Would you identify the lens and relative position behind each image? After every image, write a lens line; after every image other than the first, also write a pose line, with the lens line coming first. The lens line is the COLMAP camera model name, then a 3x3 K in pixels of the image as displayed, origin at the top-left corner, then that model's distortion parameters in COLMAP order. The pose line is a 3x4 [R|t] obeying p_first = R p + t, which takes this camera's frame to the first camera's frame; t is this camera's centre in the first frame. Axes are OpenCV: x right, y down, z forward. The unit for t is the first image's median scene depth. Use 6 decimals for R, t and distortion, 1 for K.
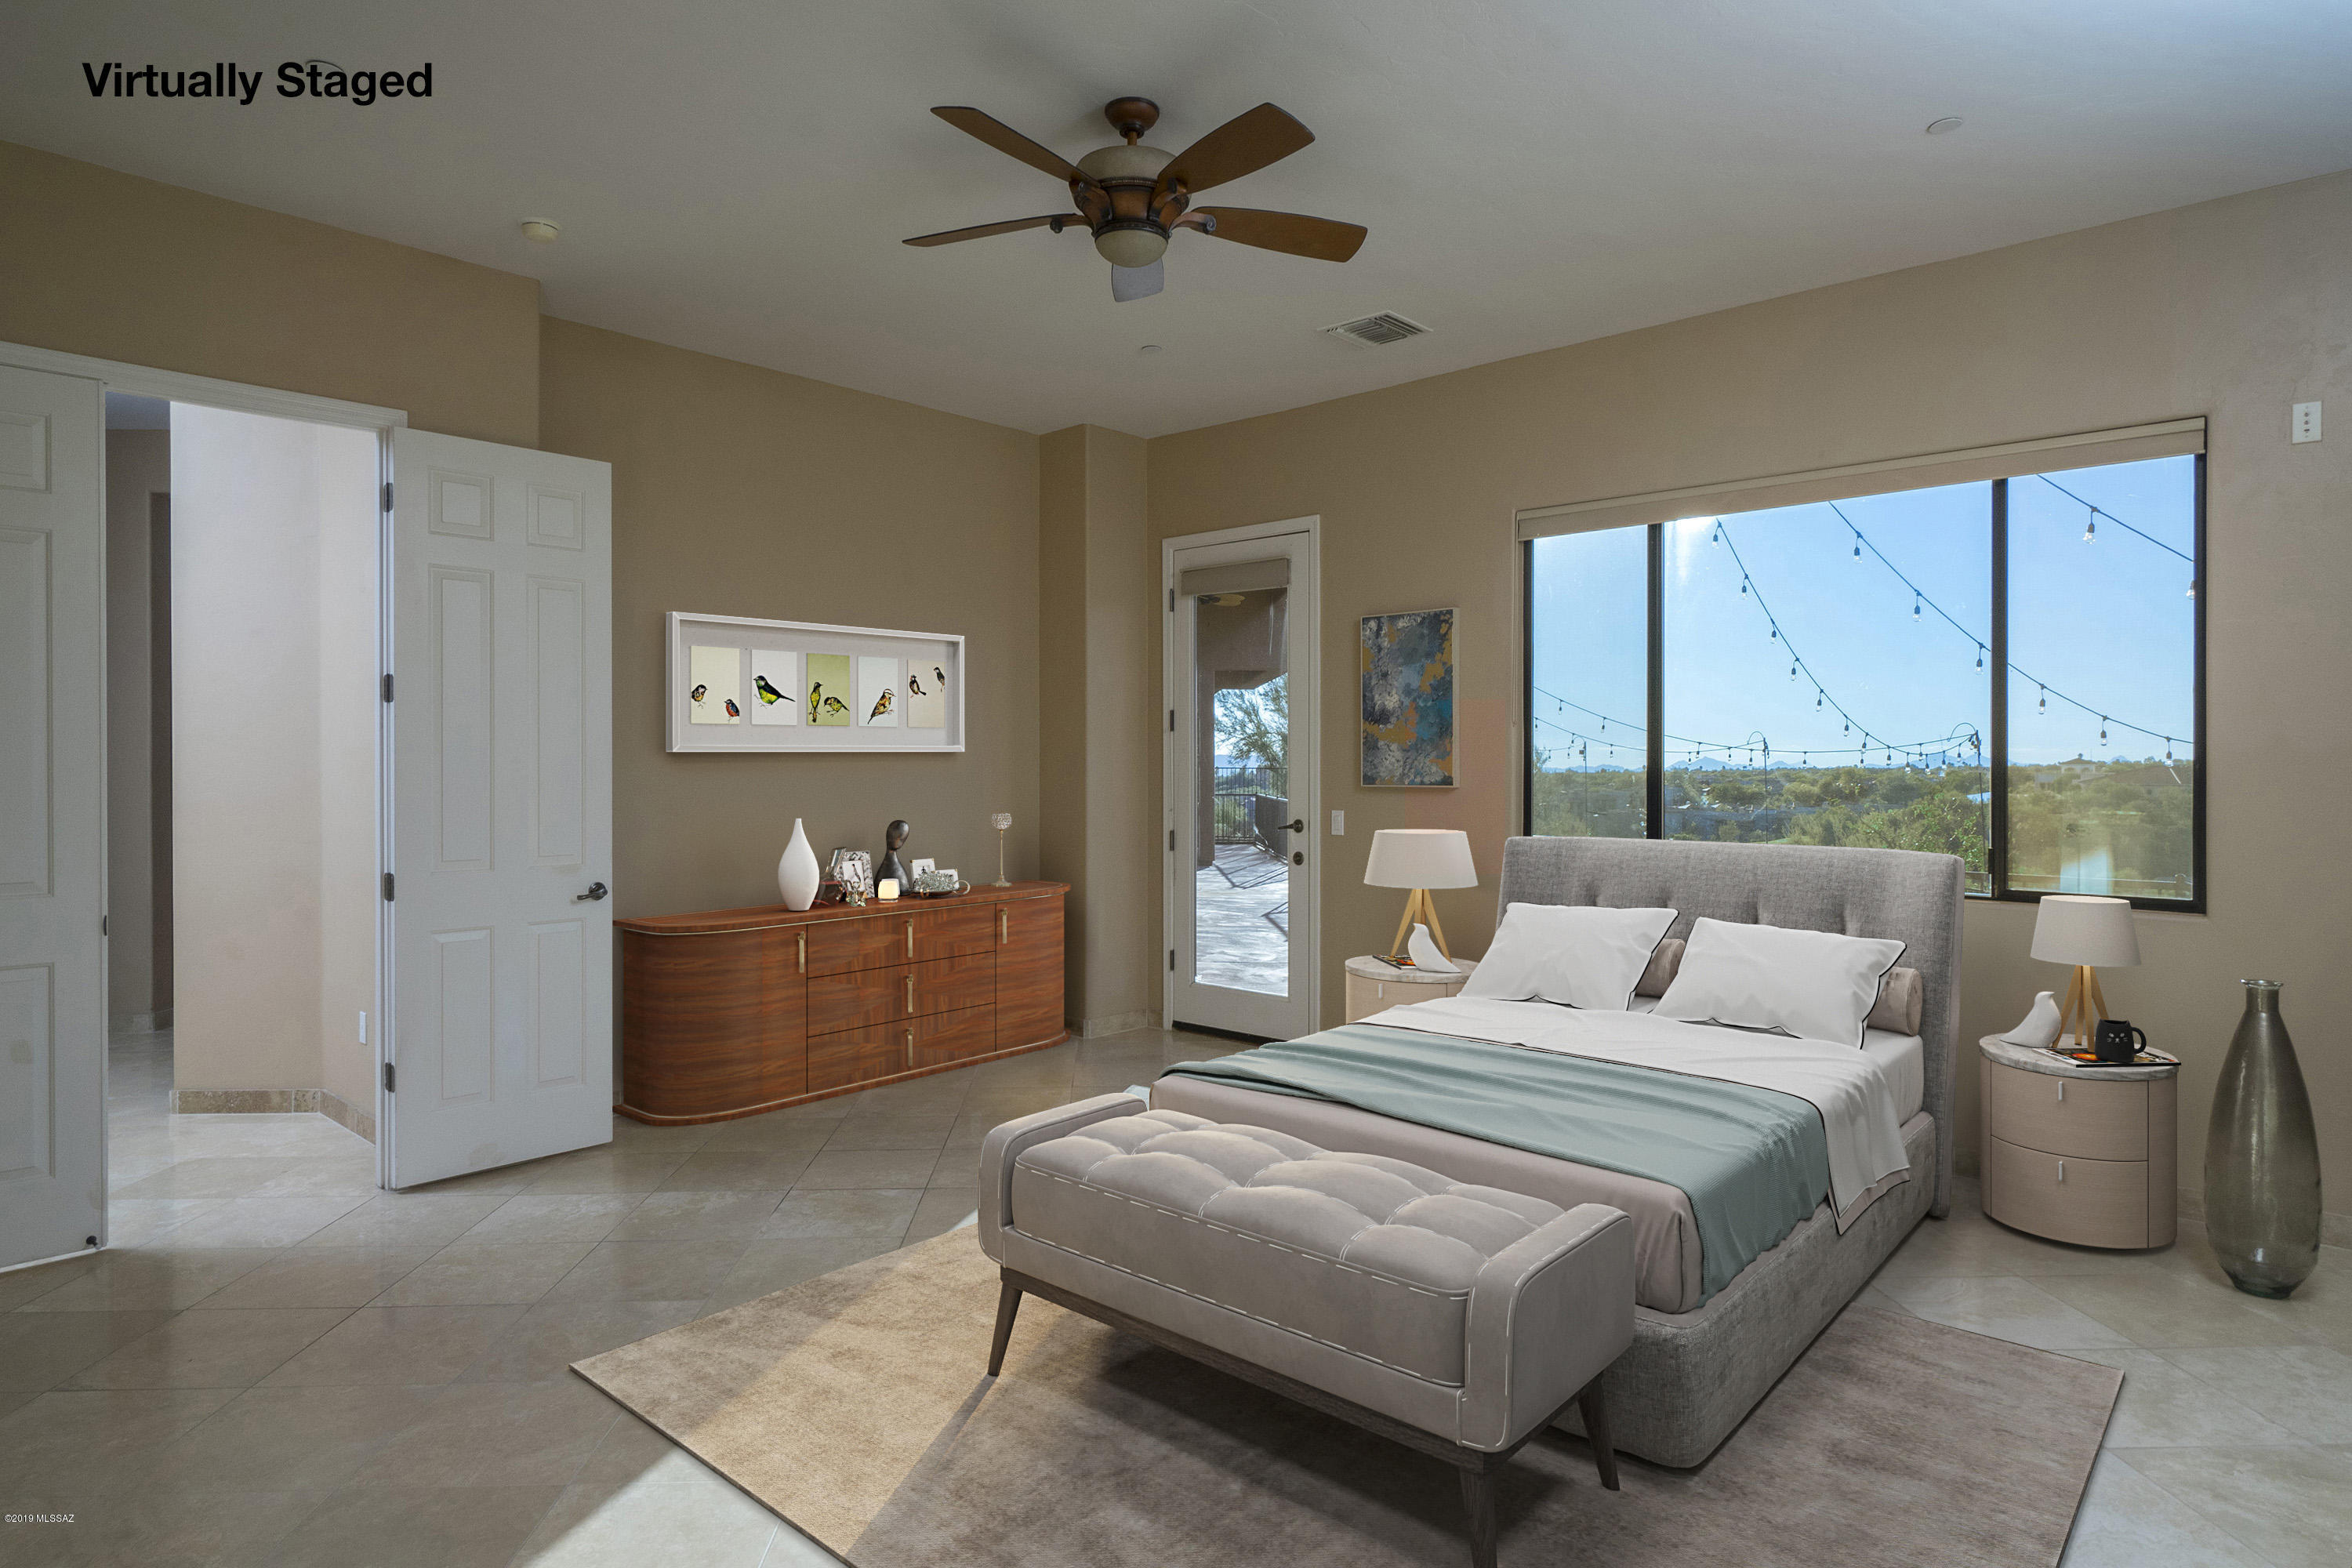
lens RADIAL K [[1351.3, 0, 1176.0], [0, 1351.3, 784.0], [0, 0, 1]] dist [-0.004695, -0.001412]
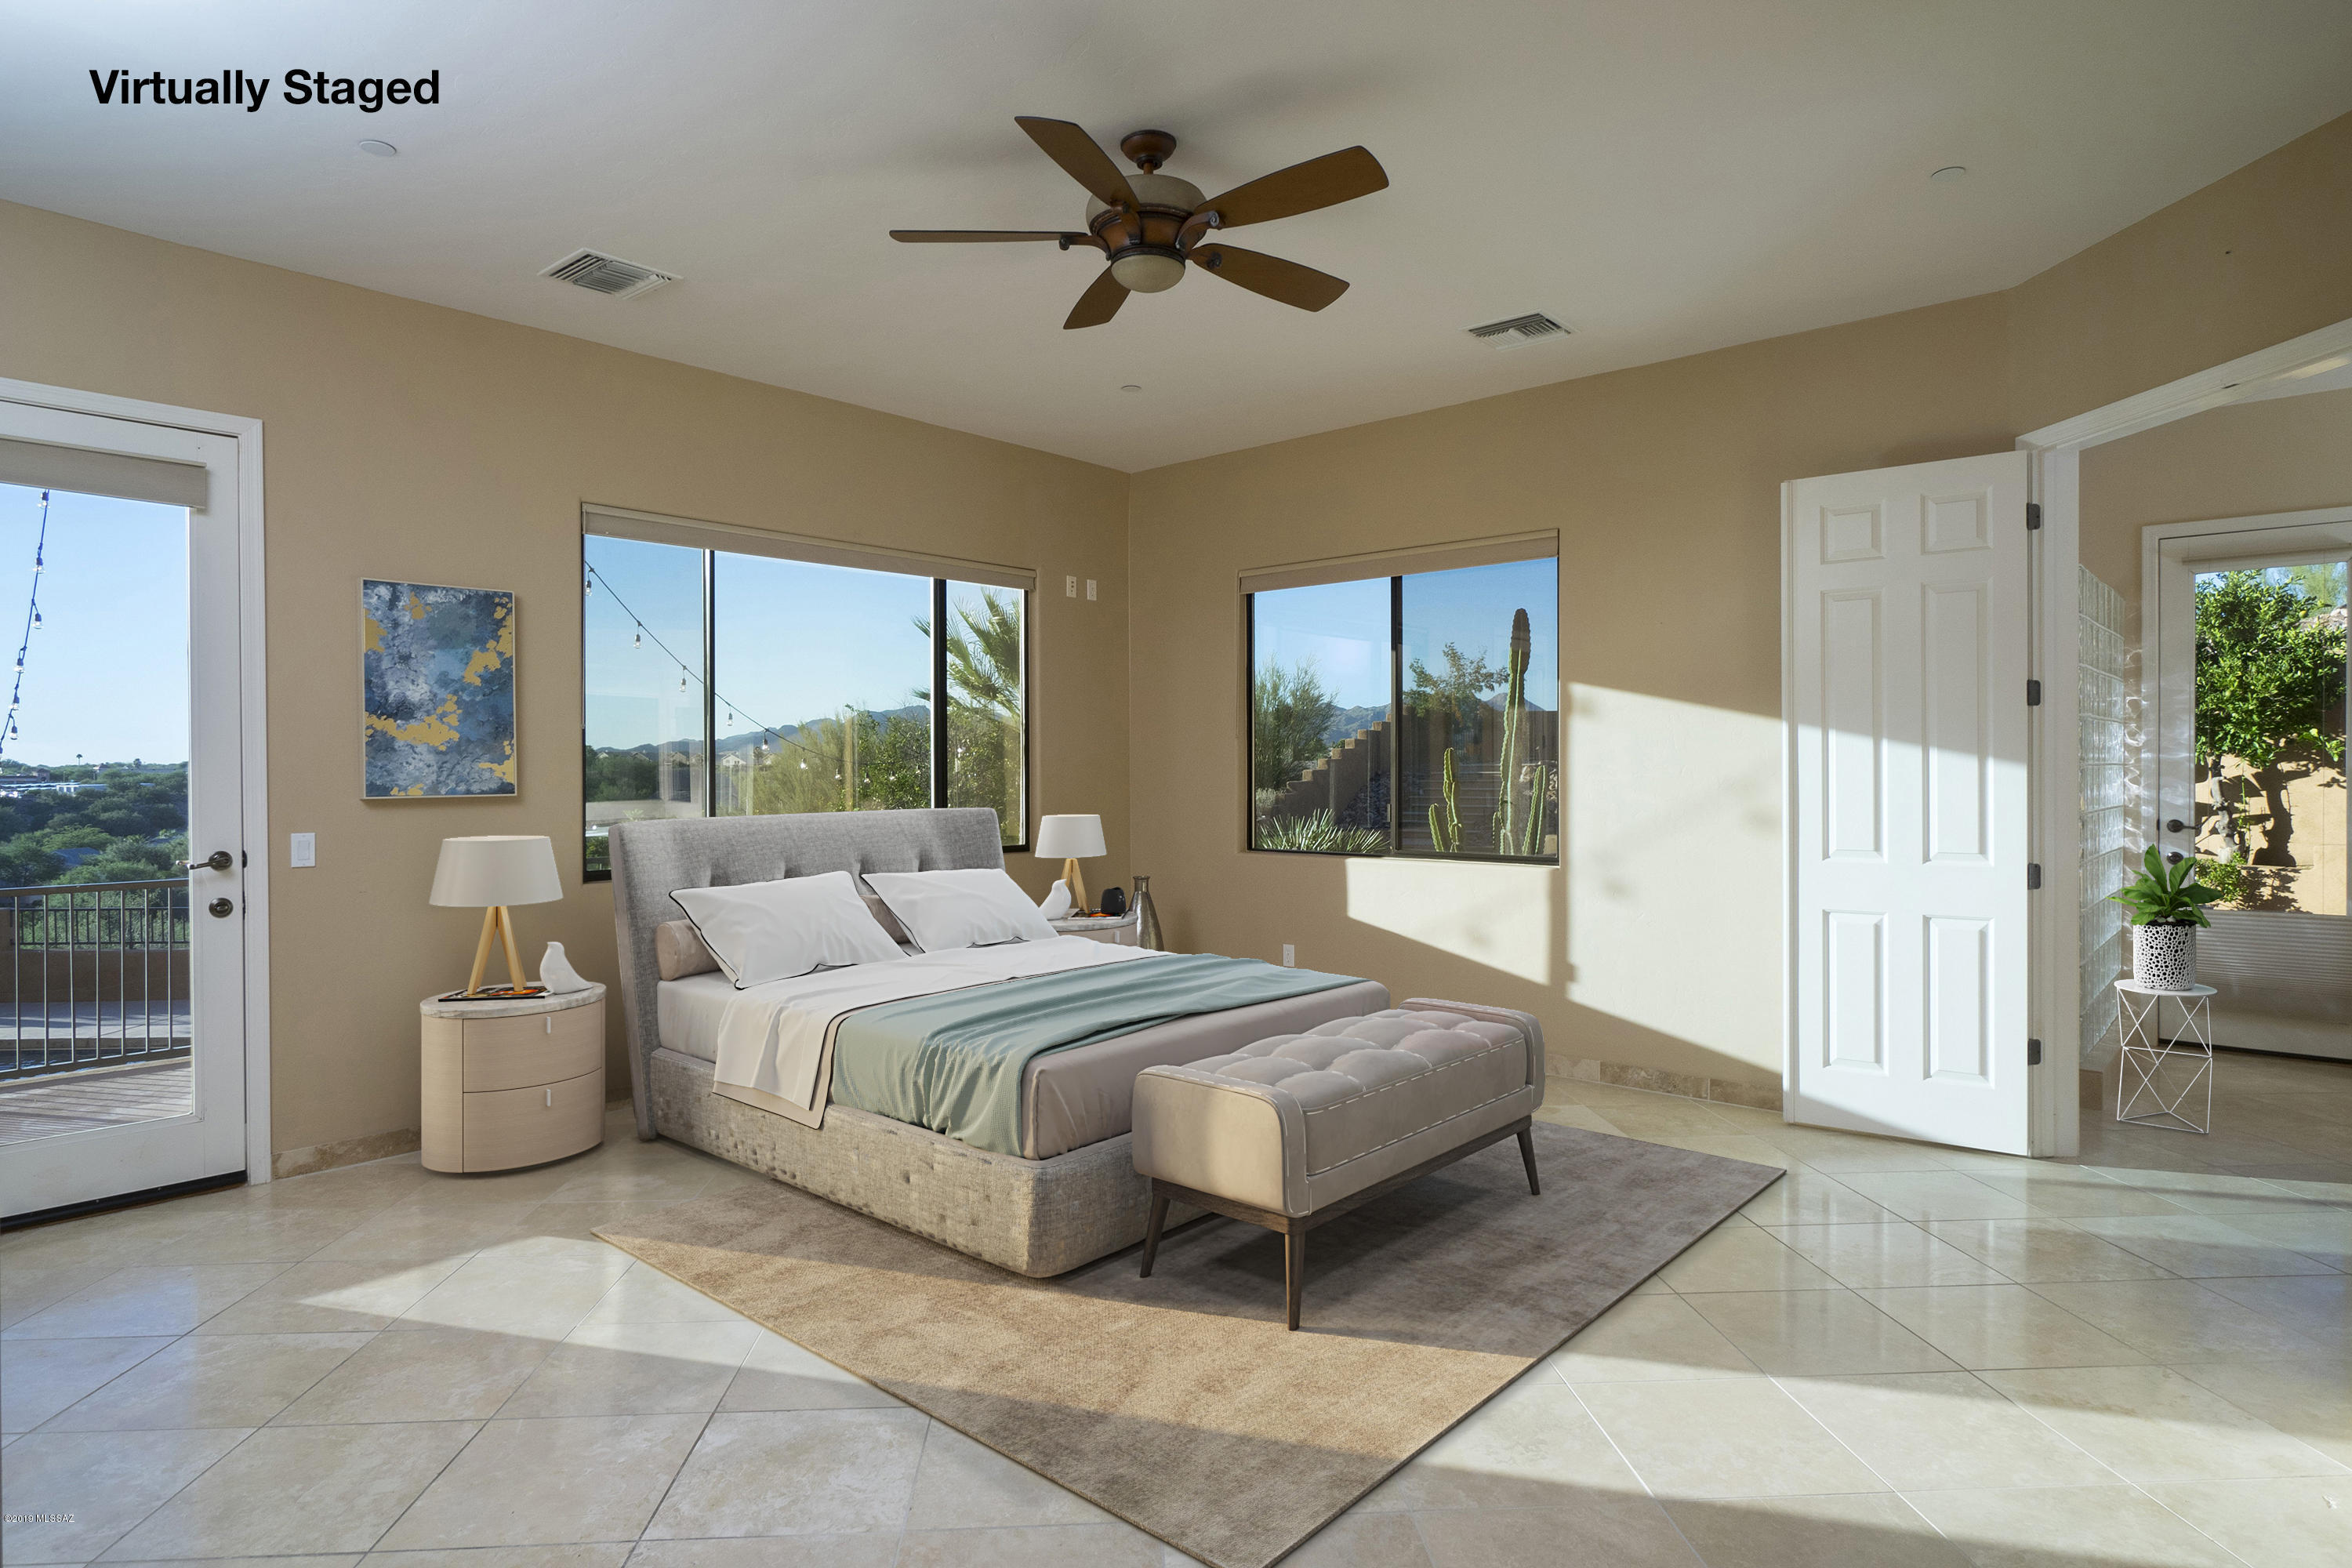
lens RADIAL K [[1262.3, 0, 1174.9], [0, 1262.3, 798.4], [0, 0, 1]] dist [-0.000188, -0.000584]
pose [[-0.006734, -0.008488, 0.999941, -0.604401], [0.033346, 0.999406, 0.008708, 0.010986], [-0.999421, 0.033403, -0.006447, 0.564875]]
